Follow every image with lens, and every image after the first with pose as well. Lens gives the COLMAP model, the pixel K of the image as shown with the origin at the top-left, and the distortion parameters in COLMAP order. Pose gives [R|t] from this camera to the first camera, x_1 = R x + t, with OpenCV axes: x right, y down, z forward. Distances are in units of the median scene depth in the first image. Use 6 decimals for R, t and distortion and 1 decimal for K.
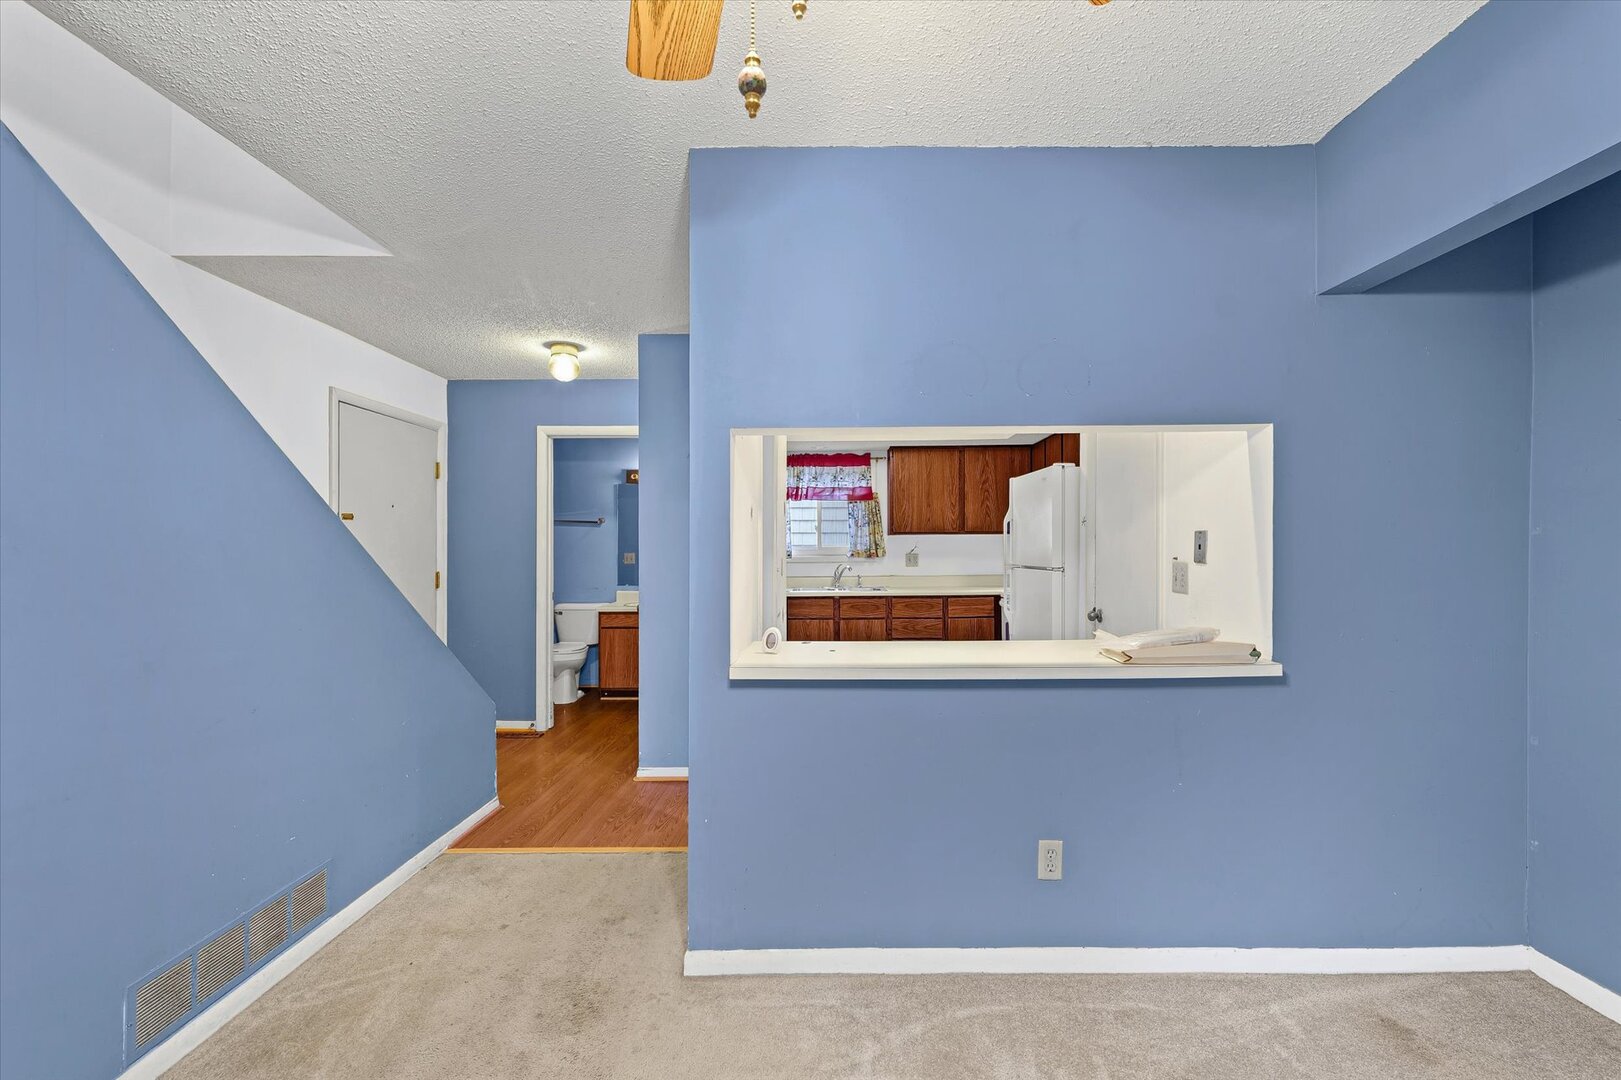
lens RADIAL K [[668.9, 0, 805.2], [0, 668.9, 559.6], [0, 0, 1]] dist [-0.001180, -0.000122]
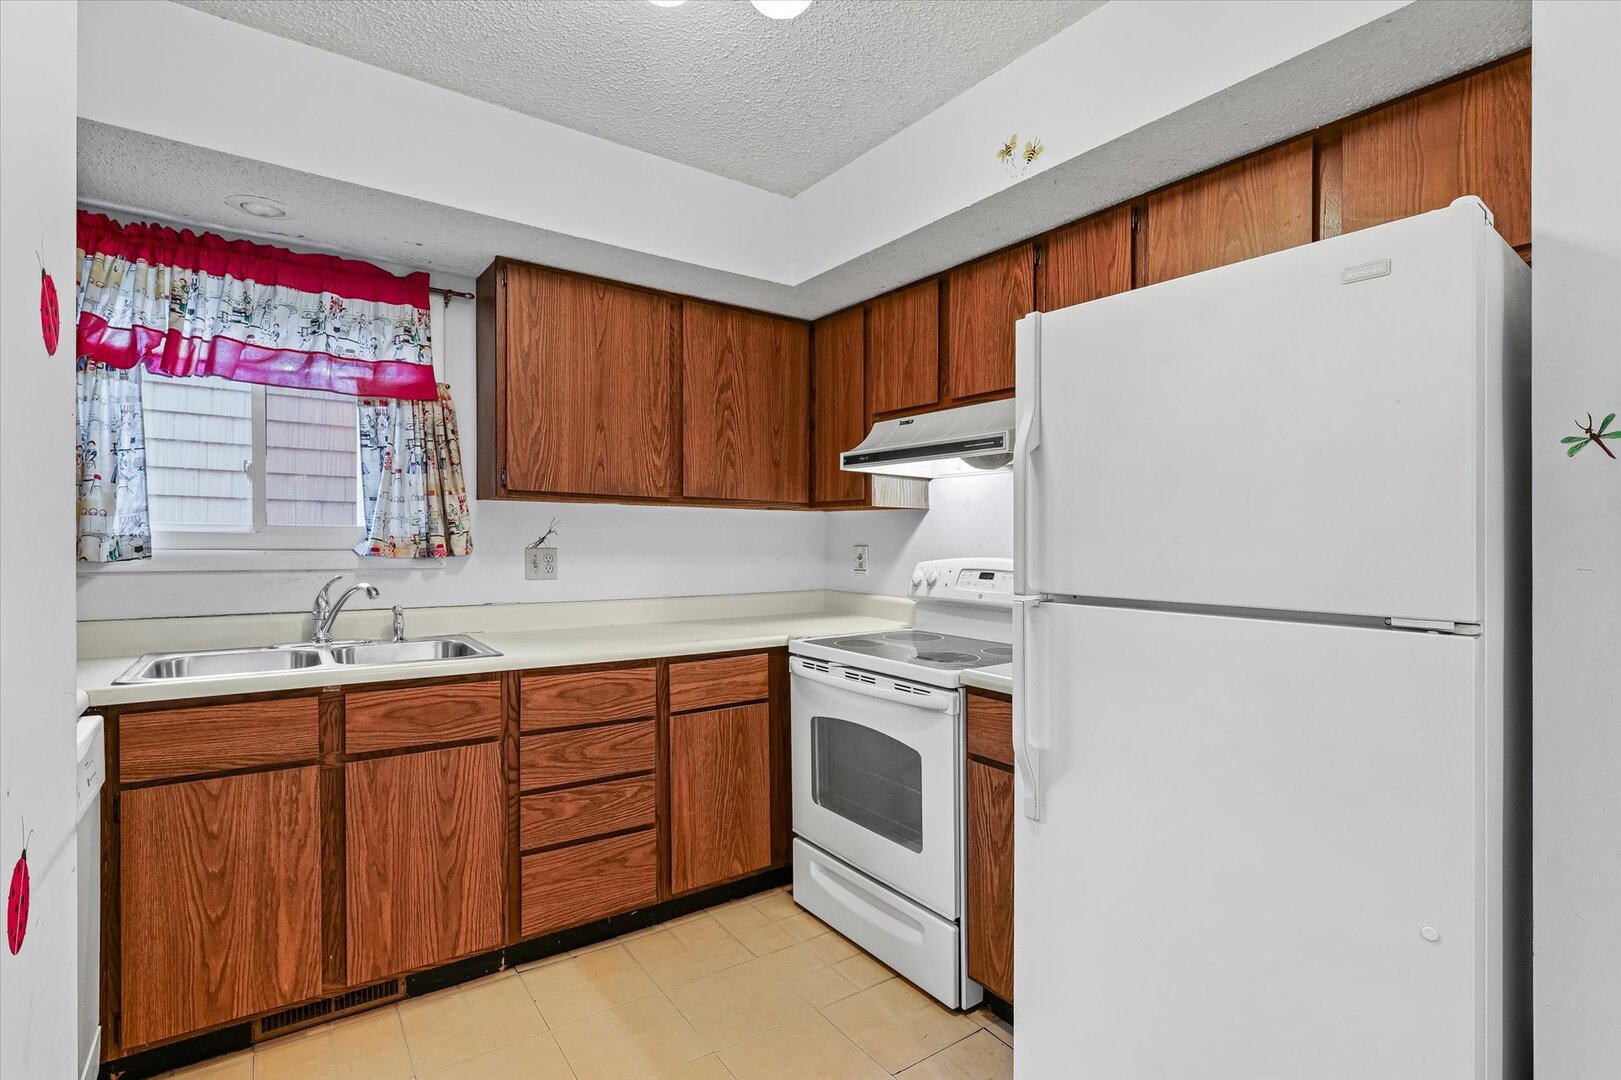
lens RADIAL K [[770.3, 0, 810.5], [0, 770.3, 540.0], [0, 0, 1]] dist [0.001840, -0.000070]
pose [[0.798144, 0.008102, 0.602412, 0.010686], [-0.000547, 0.999919, -0.012723, -0.008092], [-0.602466, 0.009825, 0.798084, 0.581695]]
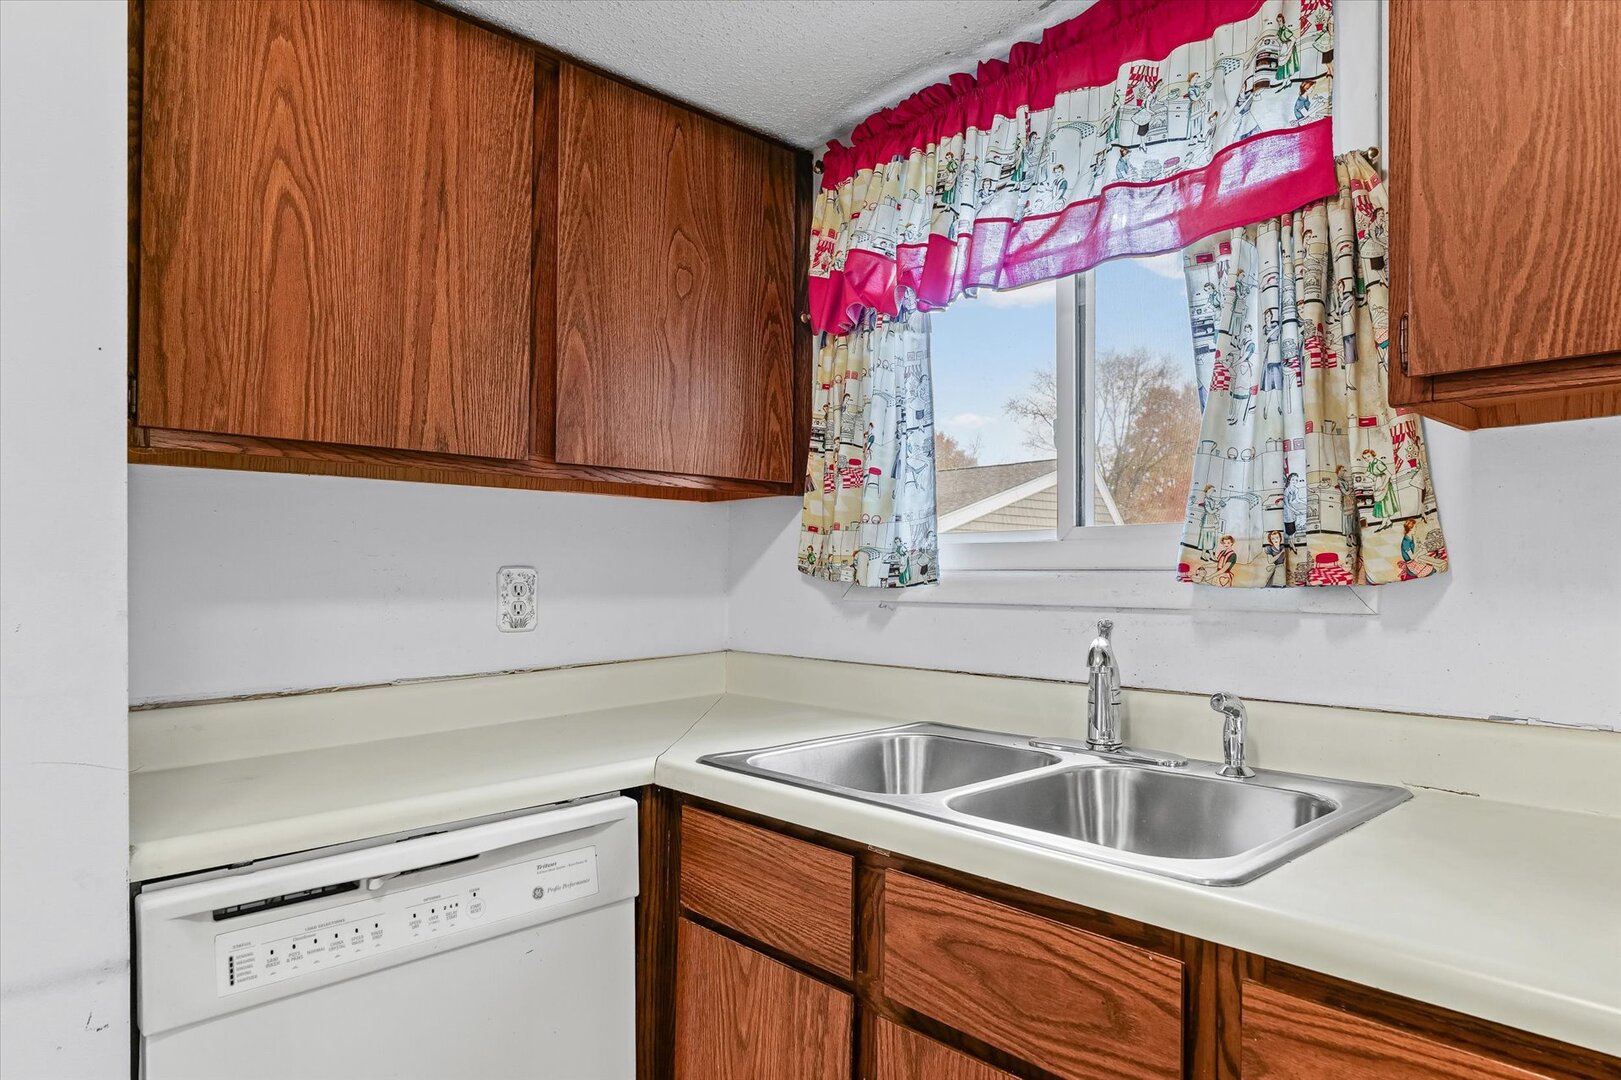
lens RADIAL K [[959.4, 0, 811.9], [0, 959.4, 586.5], [0, 0, 1]] dist [-0.000748, 0.000119]
pose [[0.701506, 0.007902, -0.712619, 0.186329], [-0.007996, 0.999963, 0.003217, -0.003128], [0.712618, 0.003441, 0.701543, 0.831405]]
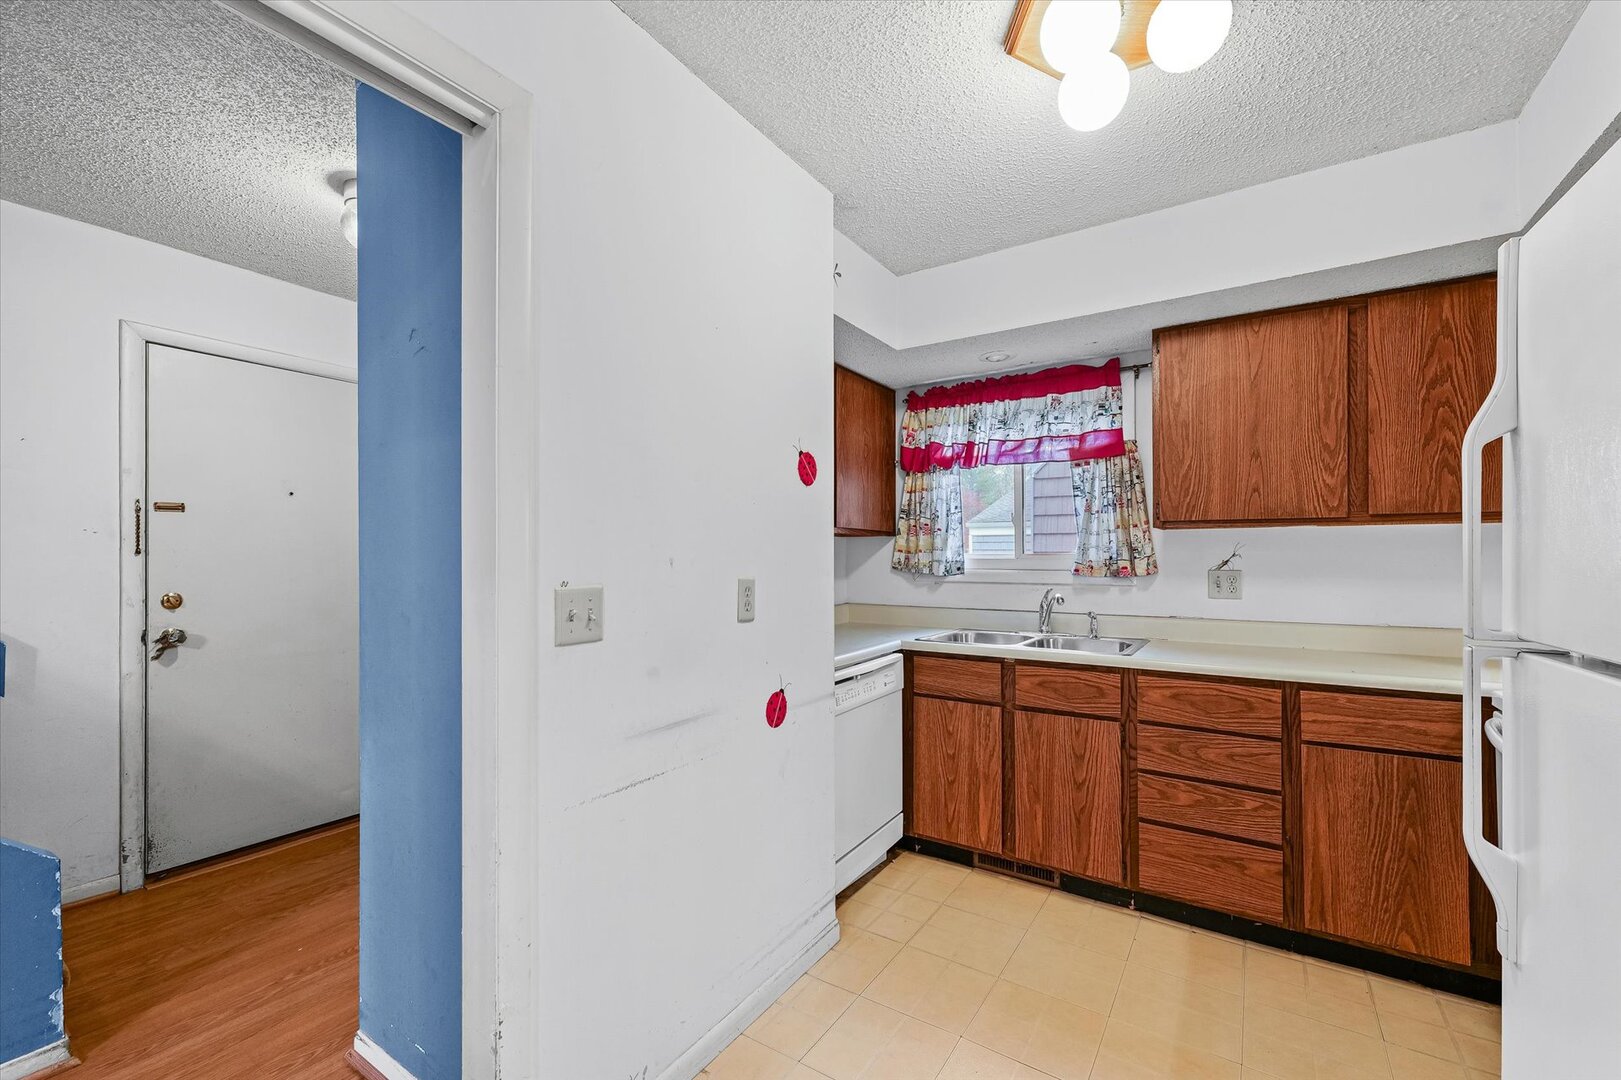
lens RADIAL K [[668.9, 0, 805.2], [0, 668.9, 559.6], [0, 0, 1]] dist [-0.001180, -0.000122]
pose [[0.848657, 0.001751, -0.528940, 0.172958], [-0.008594, 0.999908, -0.010479, -0.009129], [0.528873, 0.013439, 0.848594, 0.519266]]
